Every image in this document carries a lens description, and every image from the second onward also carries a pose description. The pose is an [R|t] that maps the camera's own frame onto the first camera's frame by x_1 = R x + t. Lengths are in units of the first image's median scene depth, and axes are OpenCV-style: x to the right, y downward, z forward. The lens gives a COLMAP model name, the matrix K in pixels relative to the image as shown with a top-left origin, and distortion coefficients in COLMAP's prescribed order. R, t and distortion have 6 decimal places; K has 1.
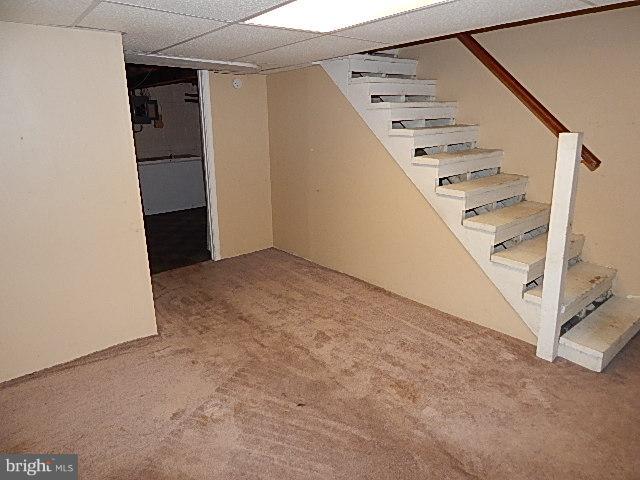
lens RADIAL K [[416.5, 0, 325.5], [0, 416.5, 237.7], [0, 0, 1]] dist [-0.003970, -0.007115]
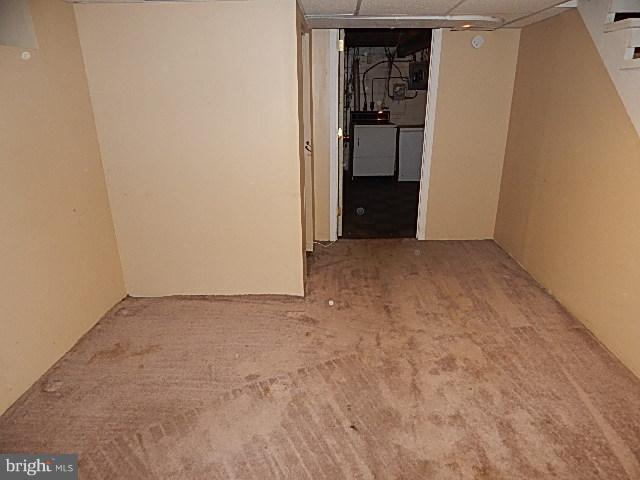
lens RADIAL K [[416.5, 0, 317.3], [0, 416.5, 238.6], [0, 0, 1]] dist [-0.003970, -0.007115]
pose [[0.746946, 0.224147, -0.625964, 0.228716], [-0.175507, 0.974539, 0.139539, -0.057578], [0.641303, 0.005633, 0.767267, 0.200892]]
